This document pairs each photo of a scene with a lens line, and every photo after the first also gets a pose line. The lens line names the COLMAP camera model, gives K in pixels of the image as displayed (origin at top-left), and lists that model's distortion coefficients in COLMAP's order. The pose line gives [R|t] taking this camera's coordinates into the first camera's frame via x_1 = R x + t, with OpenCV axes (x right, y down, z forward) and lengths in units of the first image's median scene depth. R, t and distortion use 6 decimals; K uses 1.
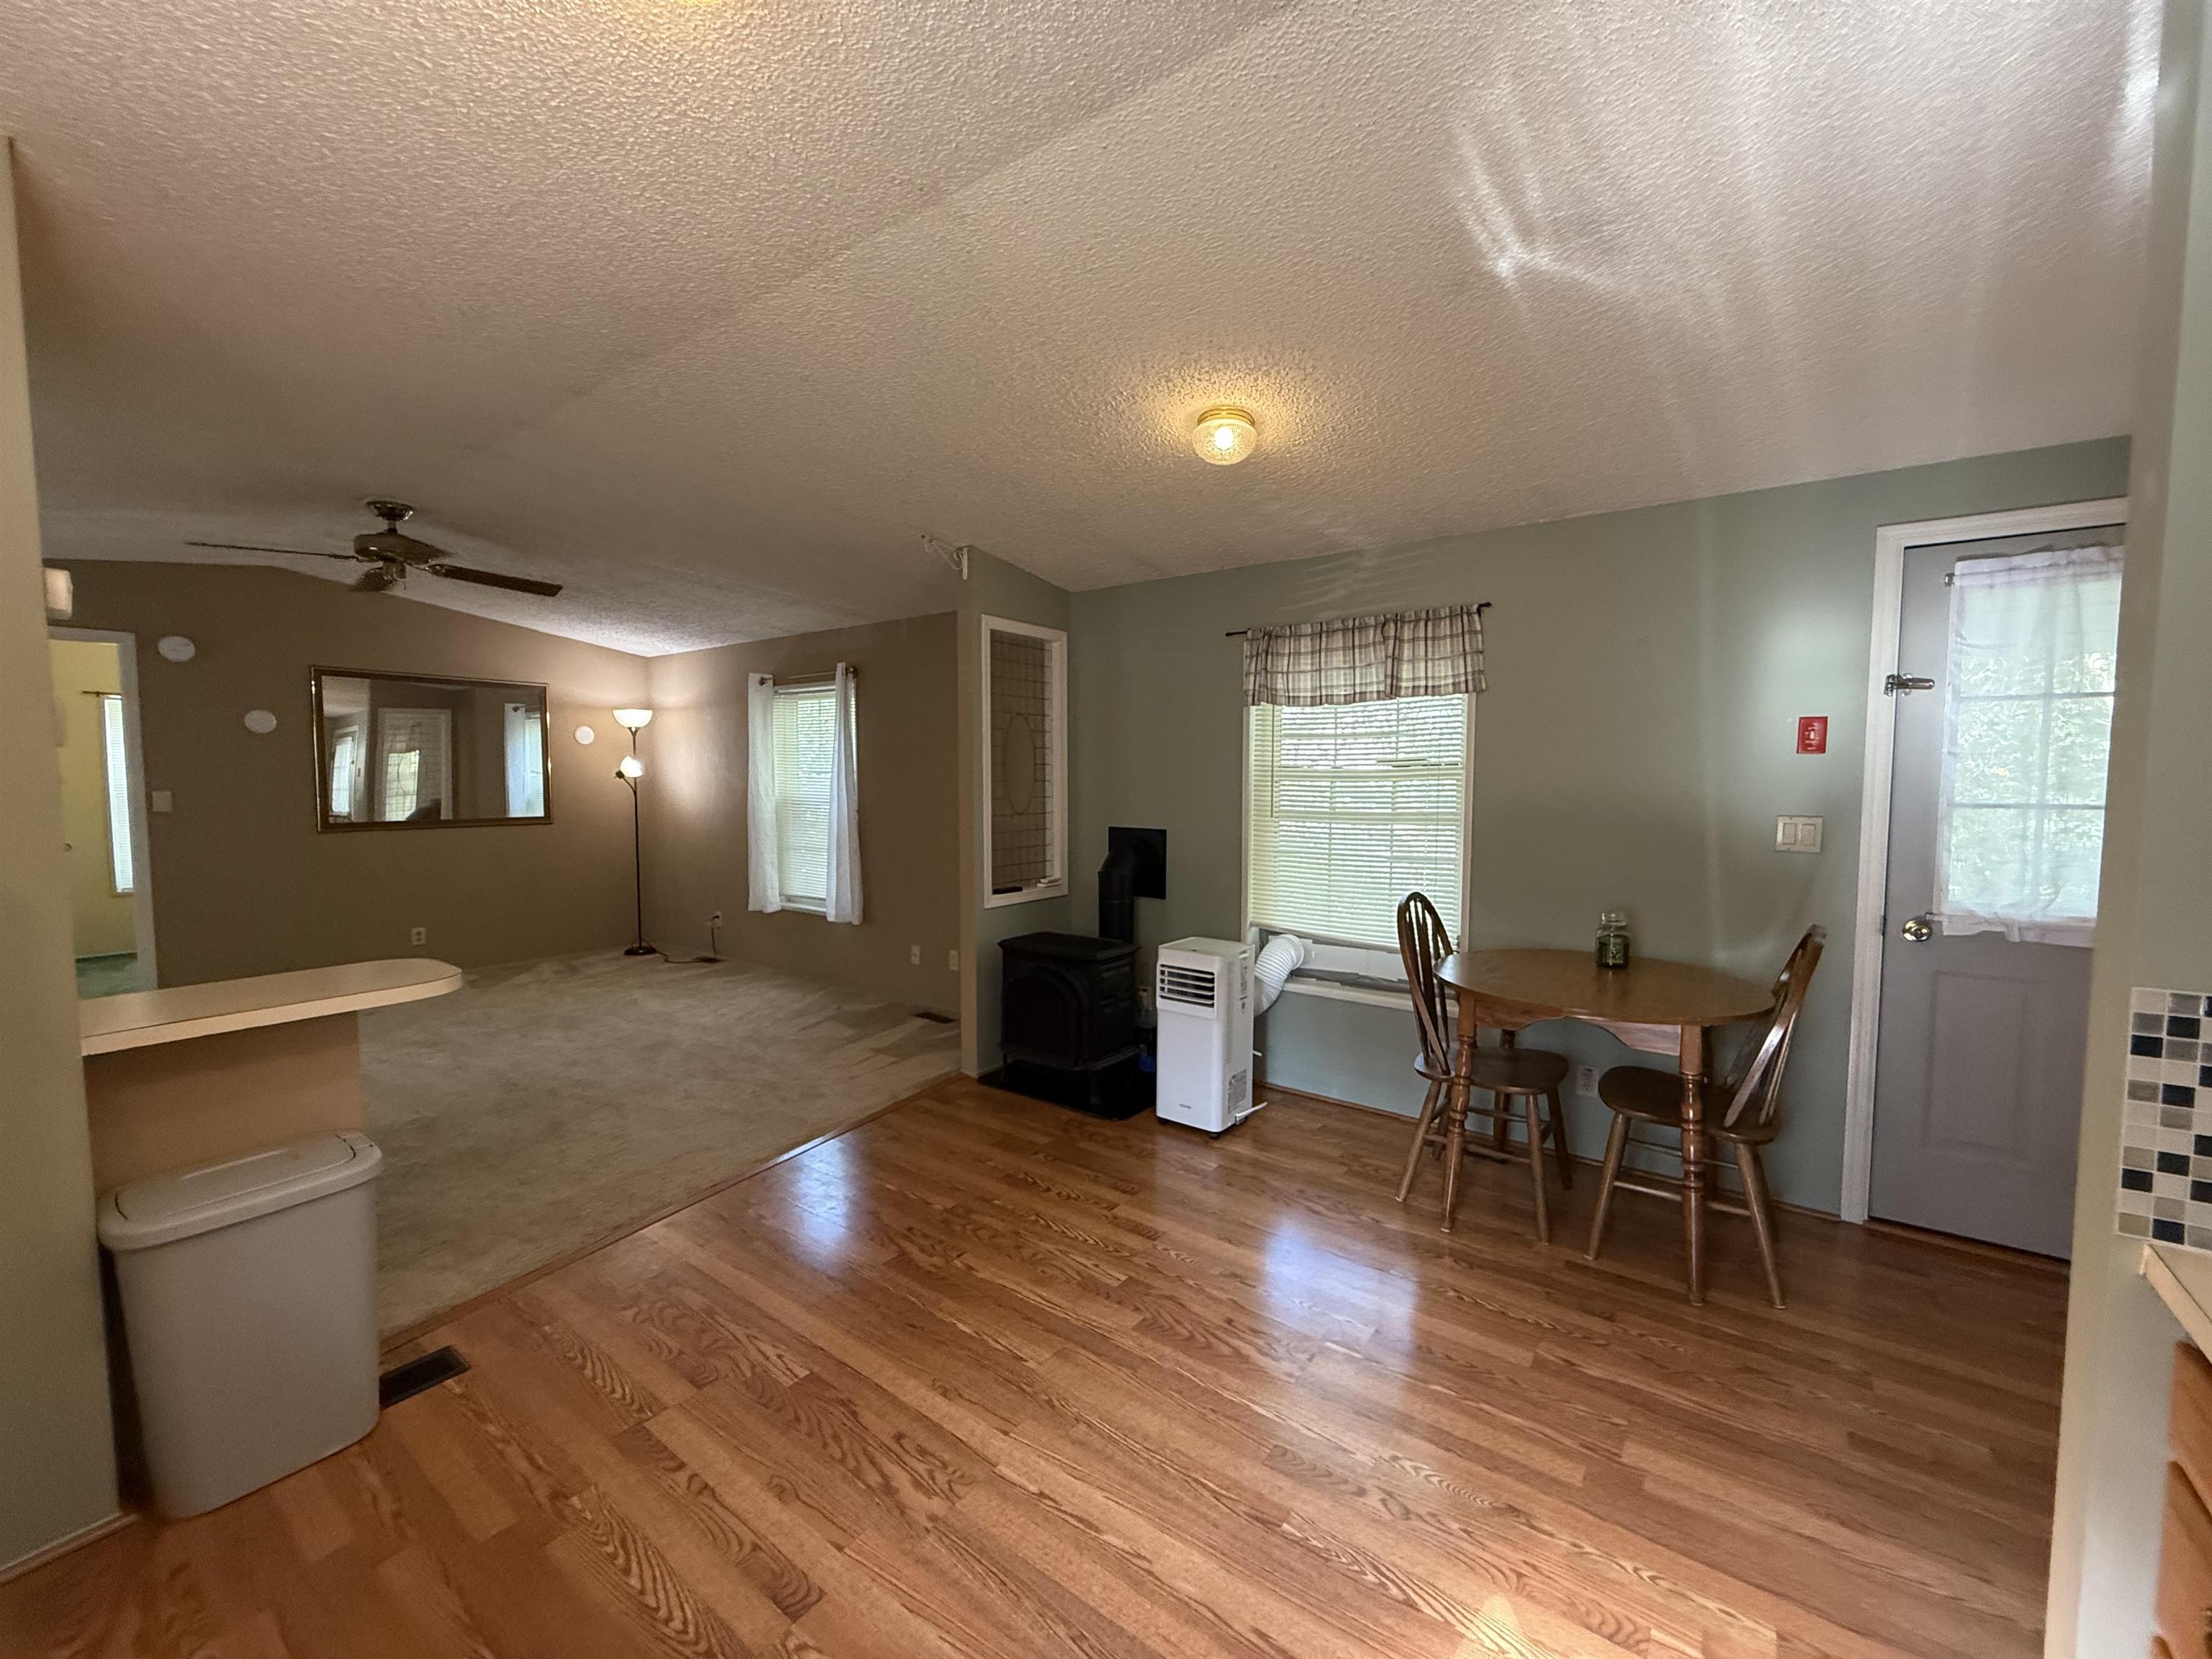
lens RADIAL K [[888.1, 0, 1101.3], [0, 888.1, 832.0], [0, 0, 1]] dist [-0.006897, 0.000092]
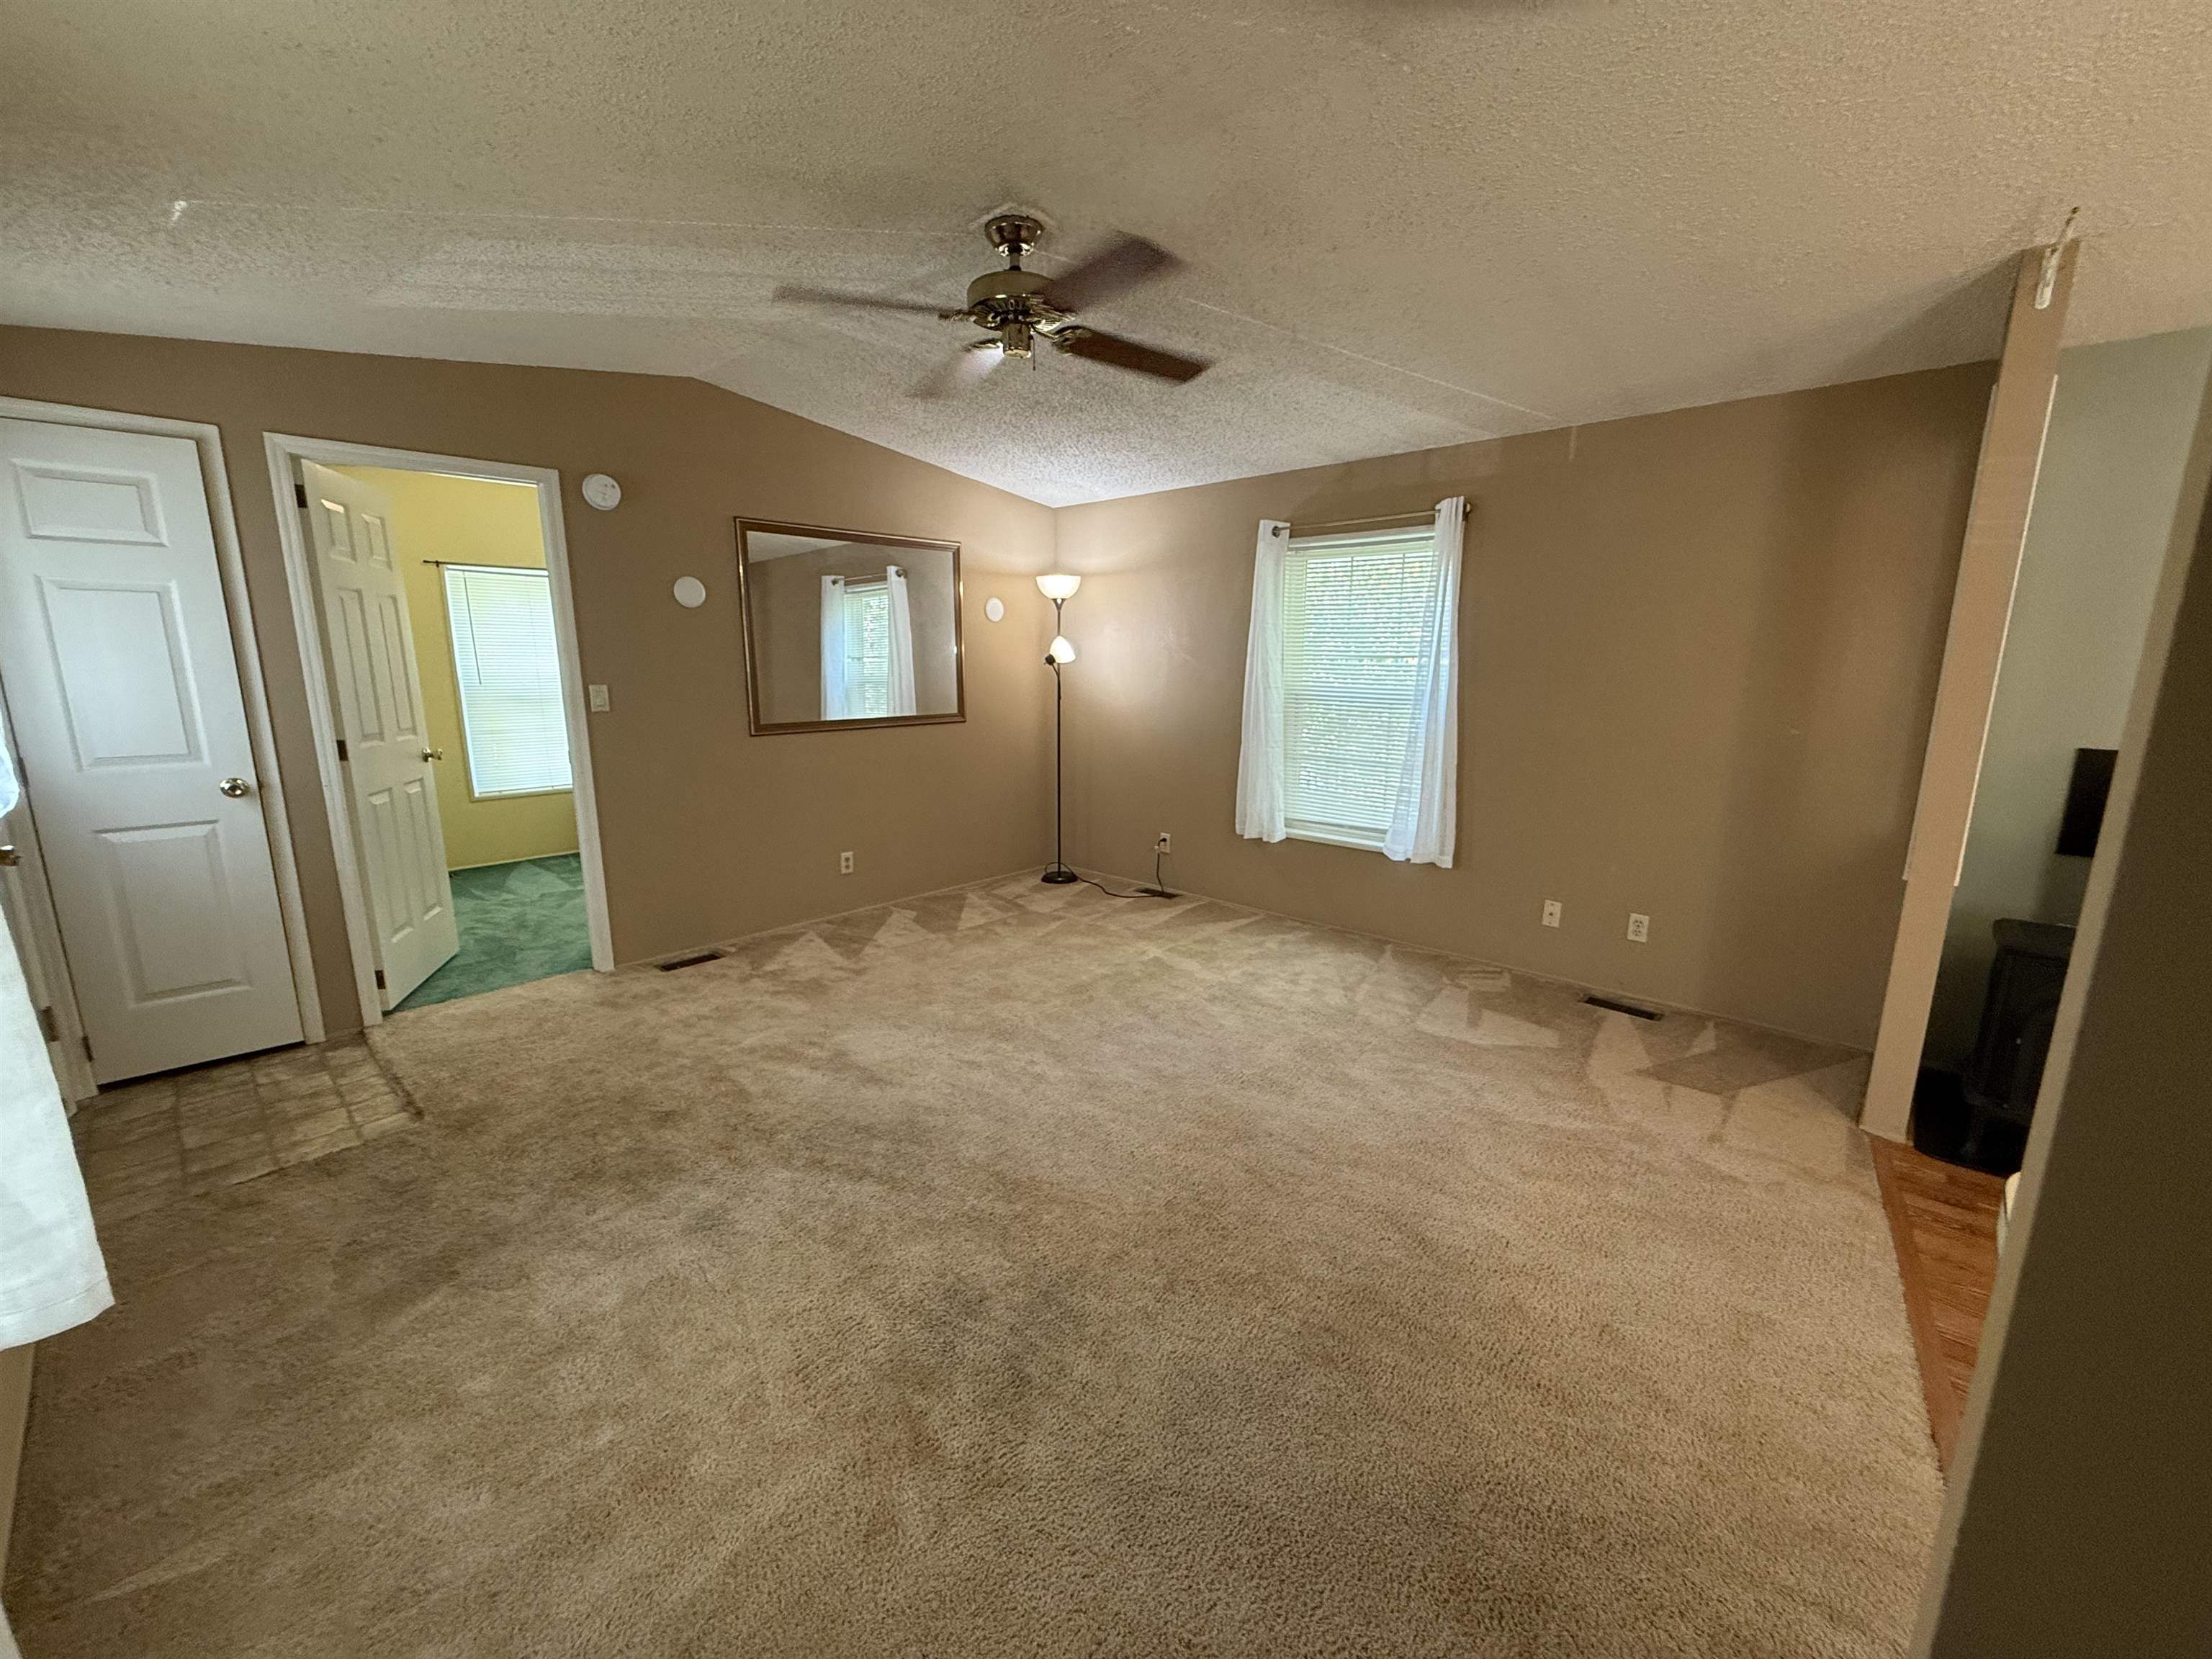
lens RADIAL K [[888.1, 0, 1099.9], [0, 888.1, 839.4], [0, 0, 1]] dist [-0.006897, 0.000092]
pose [[0.992242, 0.023004, -0.122171, -0.467358], [-0.005821, 0.990250, 0.139183, -0.019763], [0.124181, -0.137392, 0.982702, 0.239965]]
